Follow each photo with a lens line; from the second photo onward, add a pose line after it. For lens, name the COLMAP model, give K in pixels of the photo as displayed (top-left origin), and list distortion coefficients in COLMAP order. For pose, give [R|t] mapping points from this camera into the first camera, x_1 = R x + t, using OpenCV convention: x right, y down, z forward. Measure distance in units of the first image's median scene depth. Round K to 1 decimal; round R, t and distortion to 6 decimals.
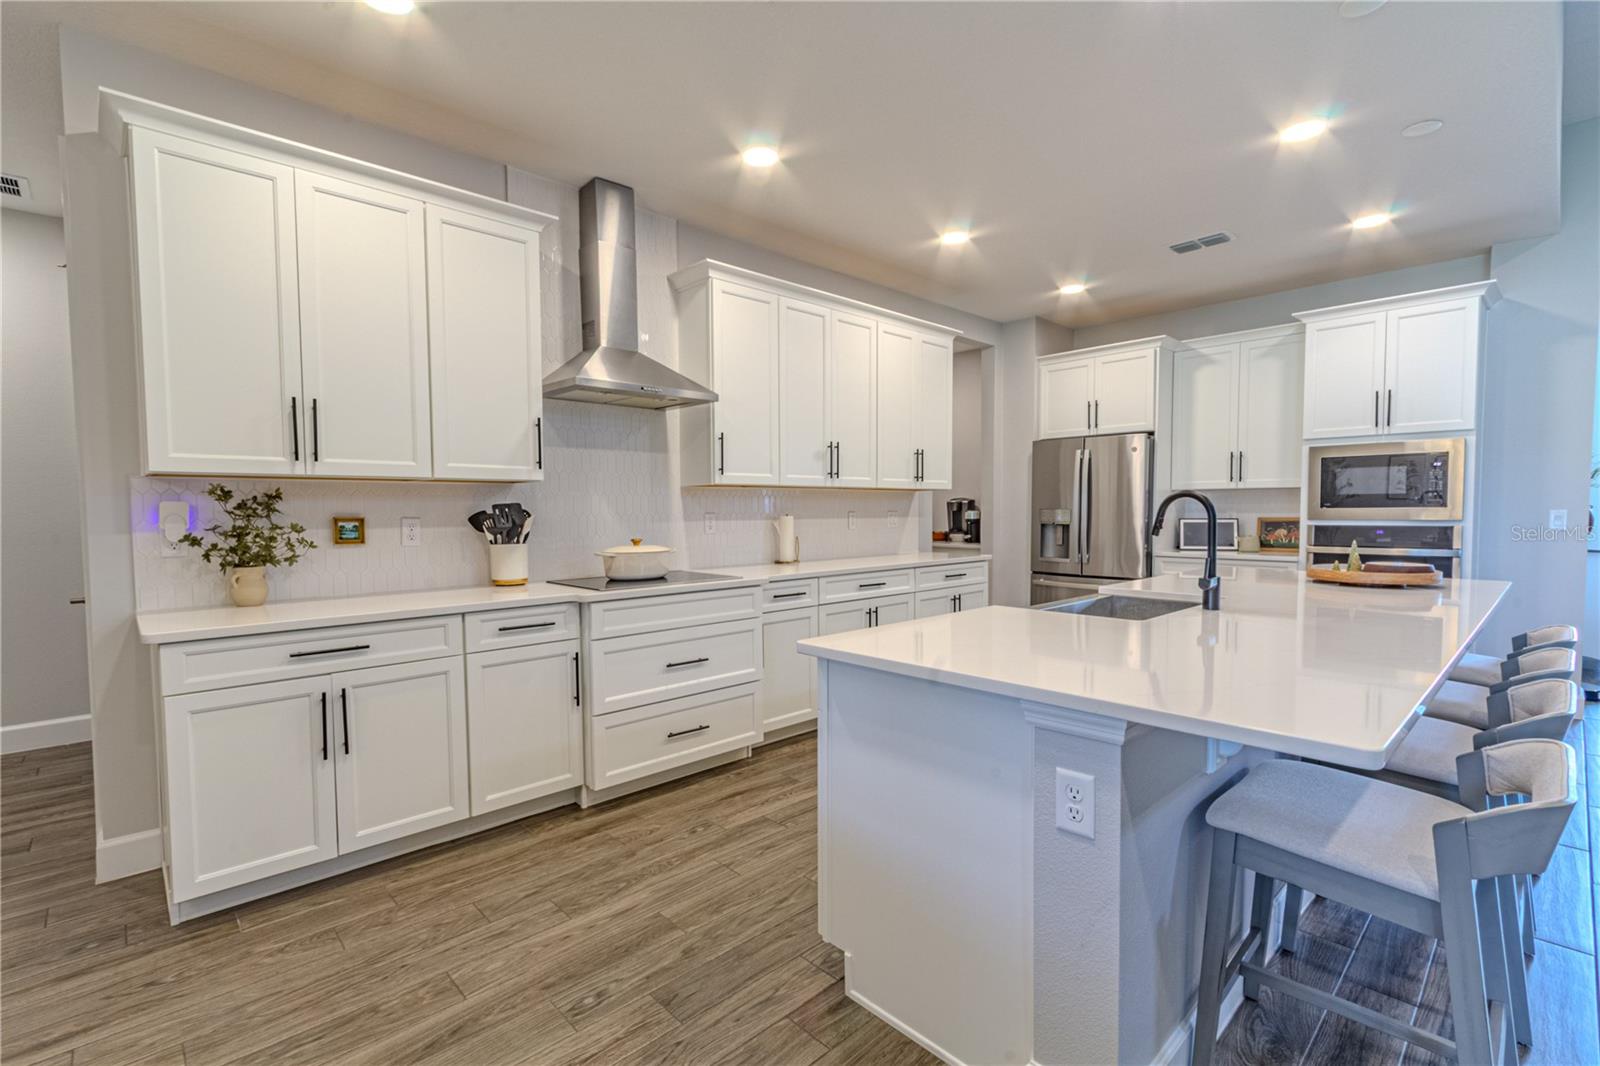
lens RADIAL K [[724.7, 0, 796.6], [0, 724.7, 543.9], [0, 0, 1]] dist [0.003891, -0.001516]
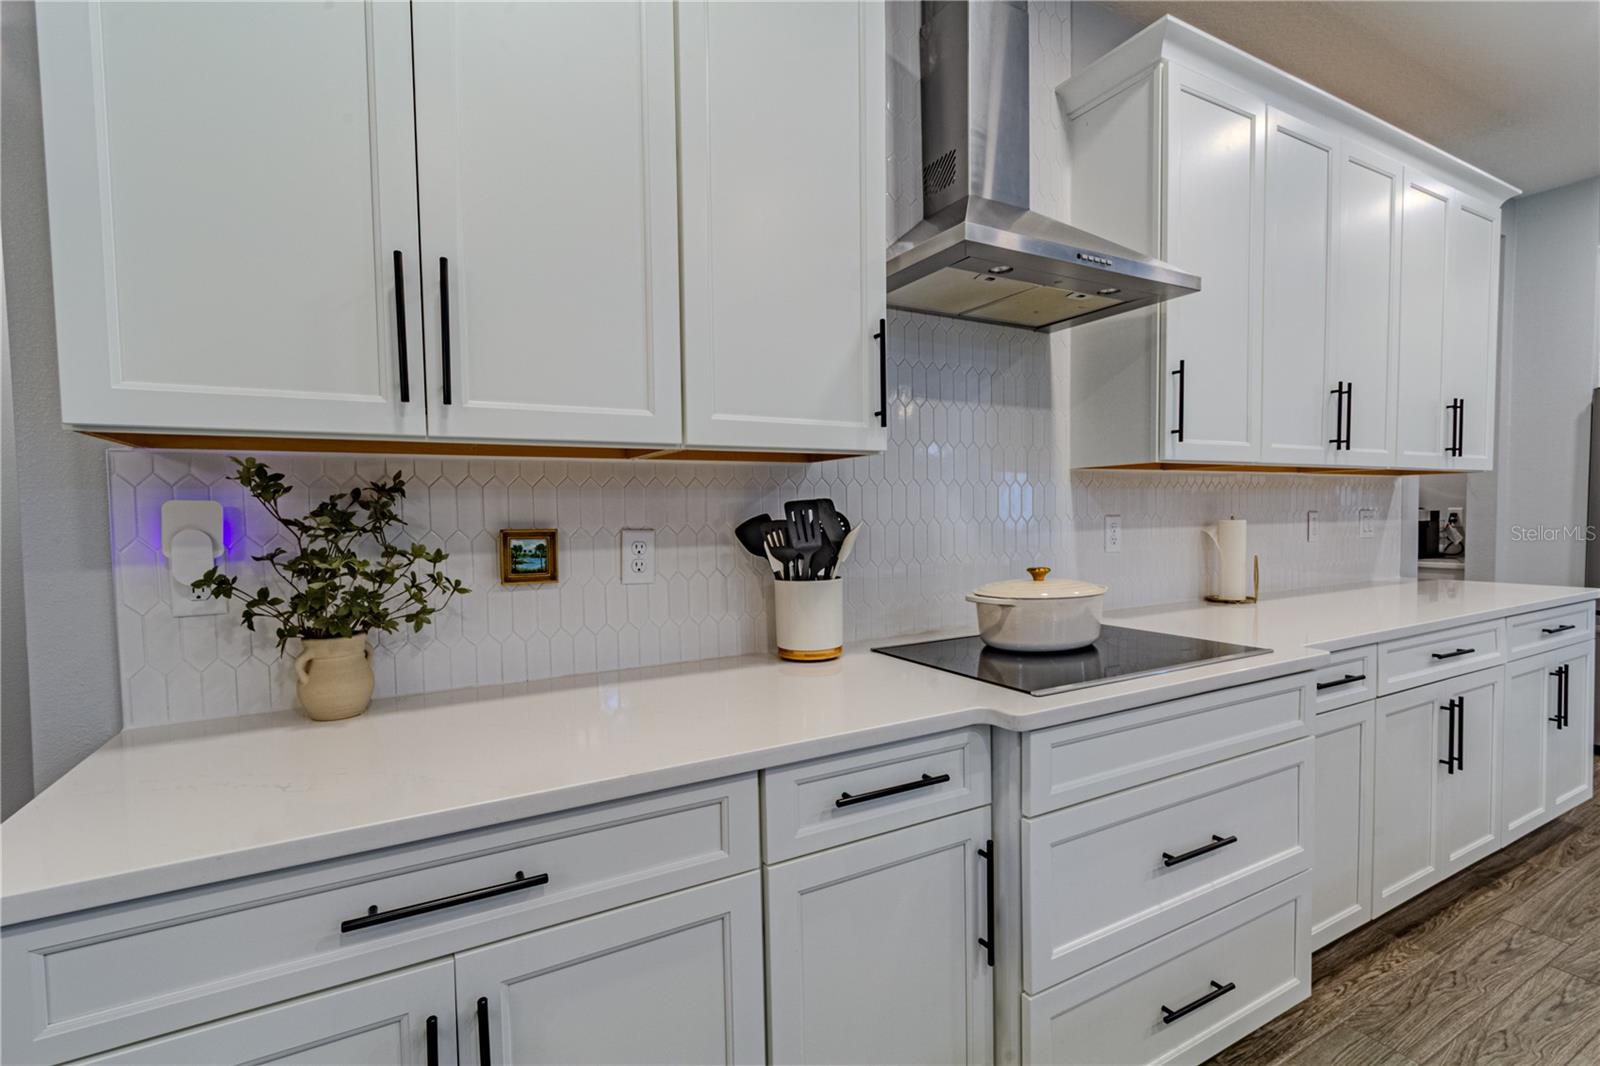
lens RADIAL K [[724.7, 0, 796.6], [0, 724.7, 543.9], [0, 0, 1]] dist [0.003891, -0.001516]
pose [[0.967273, 0.002865, -0.253723, -0.306821], [-0.003494, 0.999992, -0.002028, -0.026403], [0.253715, 0.002848, 0.967275, 0.556639]]
